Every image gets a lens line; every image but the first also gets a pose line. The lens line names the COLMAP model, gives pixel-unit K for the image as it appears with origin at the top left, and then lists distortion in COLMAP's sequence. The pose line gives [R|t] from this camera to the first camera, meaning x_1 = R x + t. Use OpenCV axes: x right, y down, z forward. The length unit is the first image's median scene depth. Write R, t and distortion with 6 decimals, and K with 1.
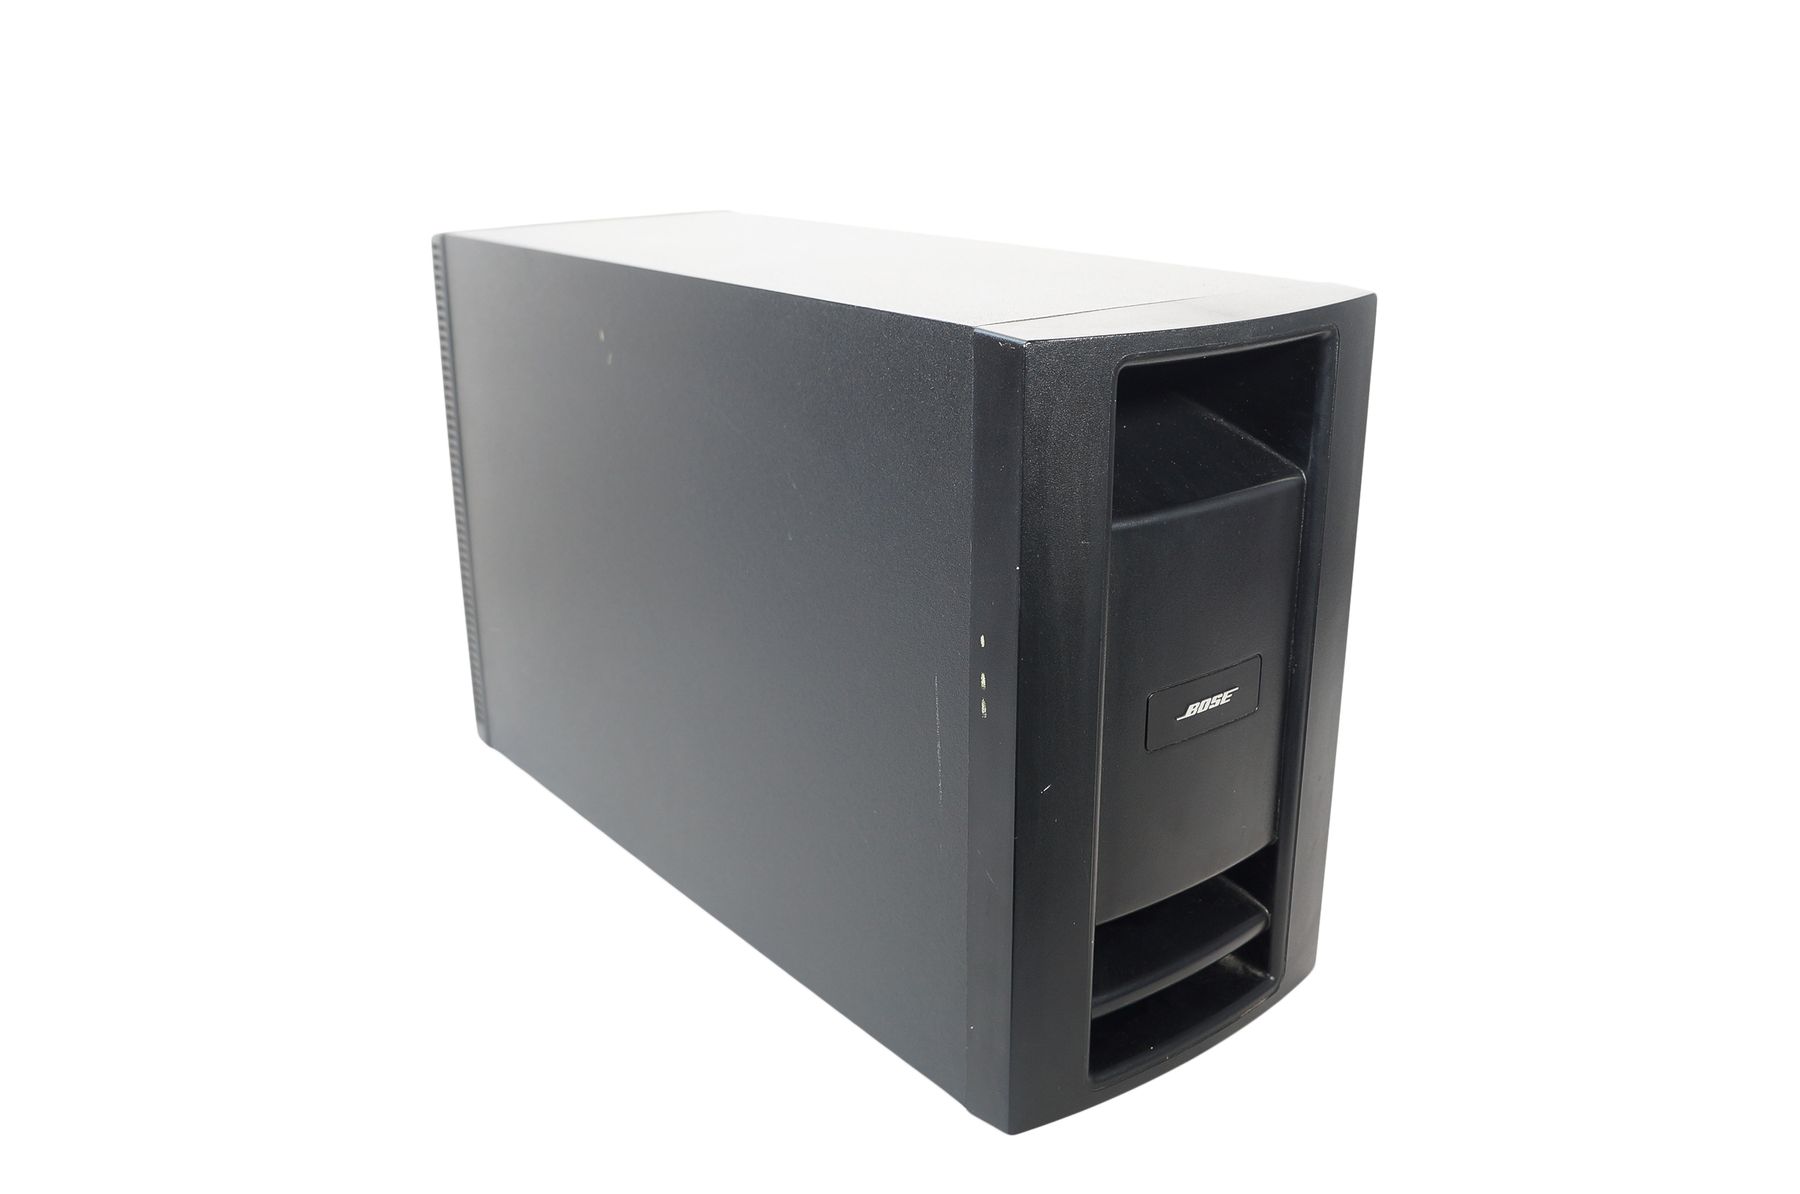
lens RADIAL K [[1611.7, 0, 905.1], [0, 1611.7, 601.4], [0, 0, 1]] dist [-0.067216, -0.004191]
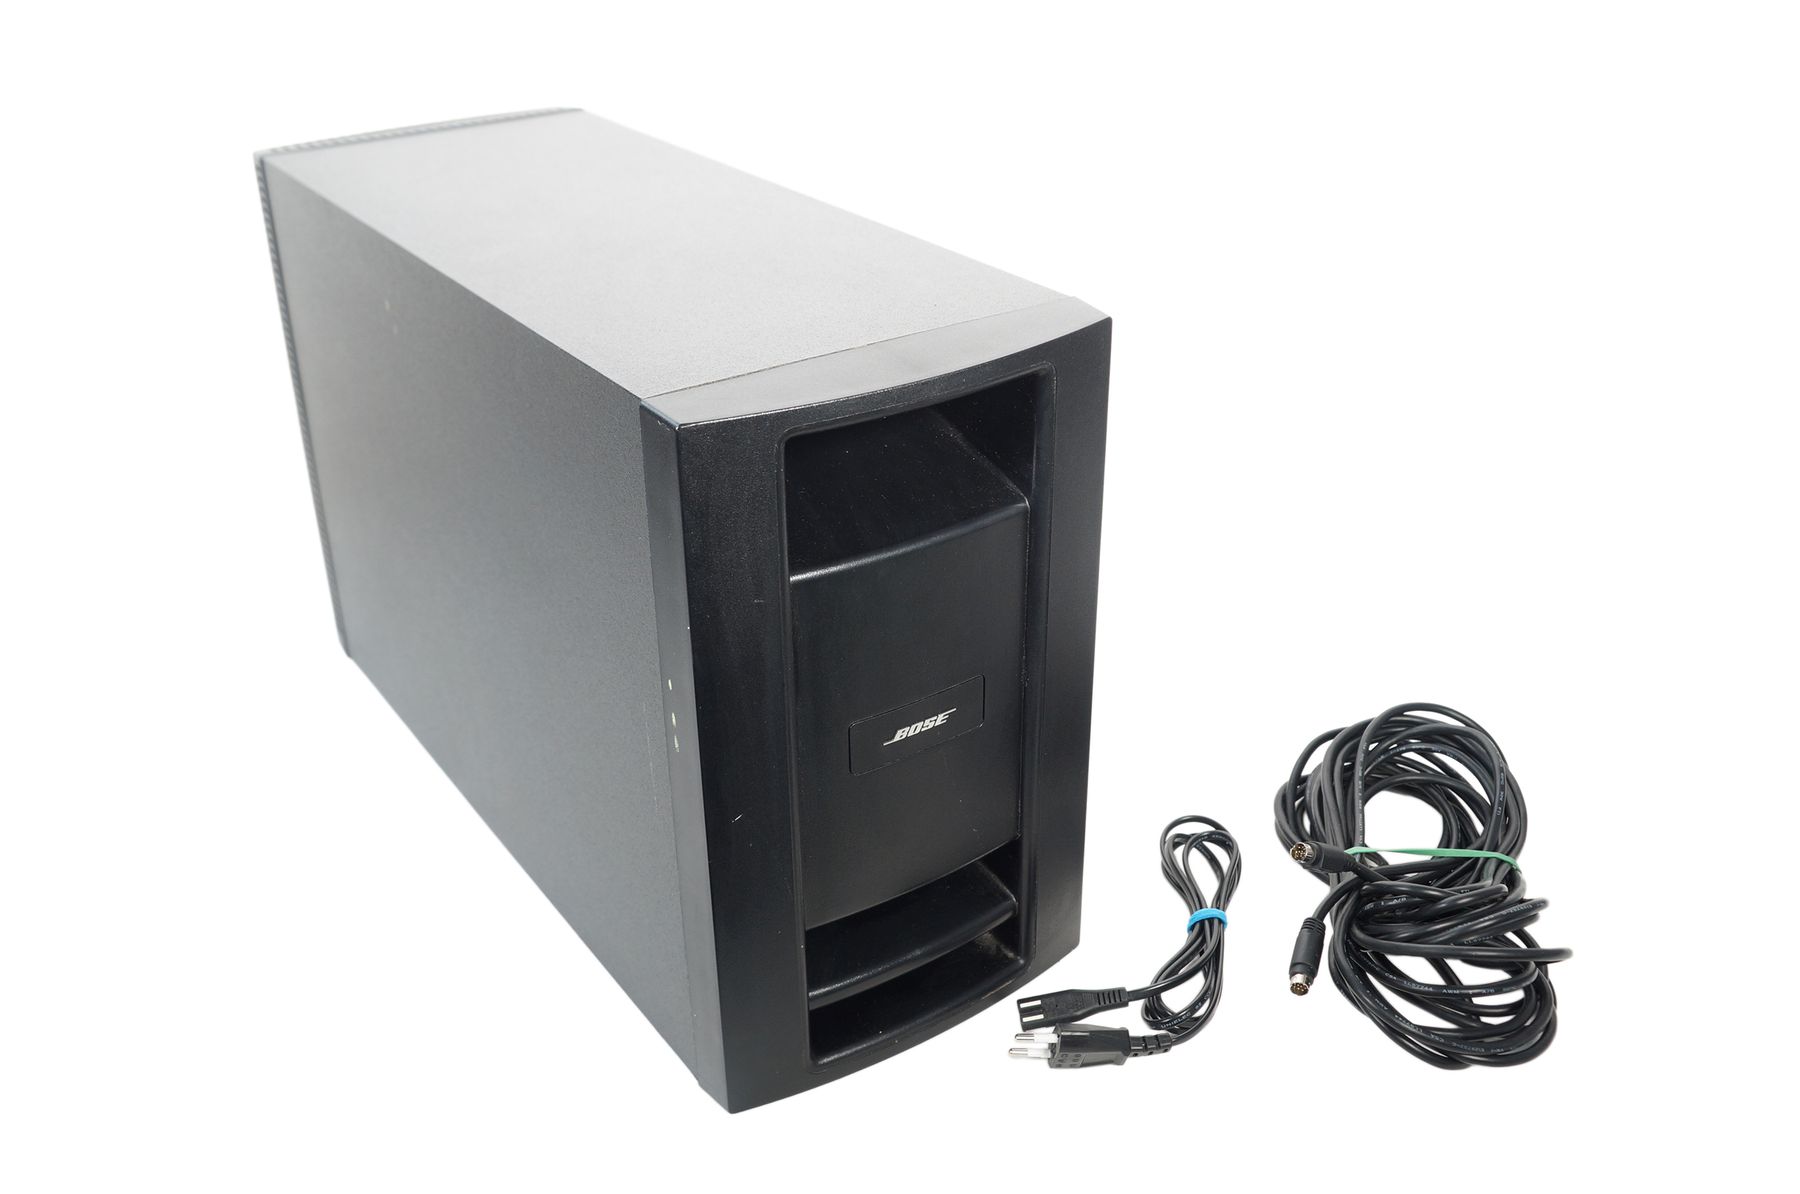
lens RADIAL K [[1782.3, 0, 896.9], [0, 1782.3, 594.7], [0, 0, 1]] dist [-0.002500, 0.000000]
pose [[0.996236, 0.028441, -0.081879, 0.263004], [-0.014487, 0.985983, 0.166214, -0.207964], [0.085458, -0.164402, 0.982684, -0.109480]]
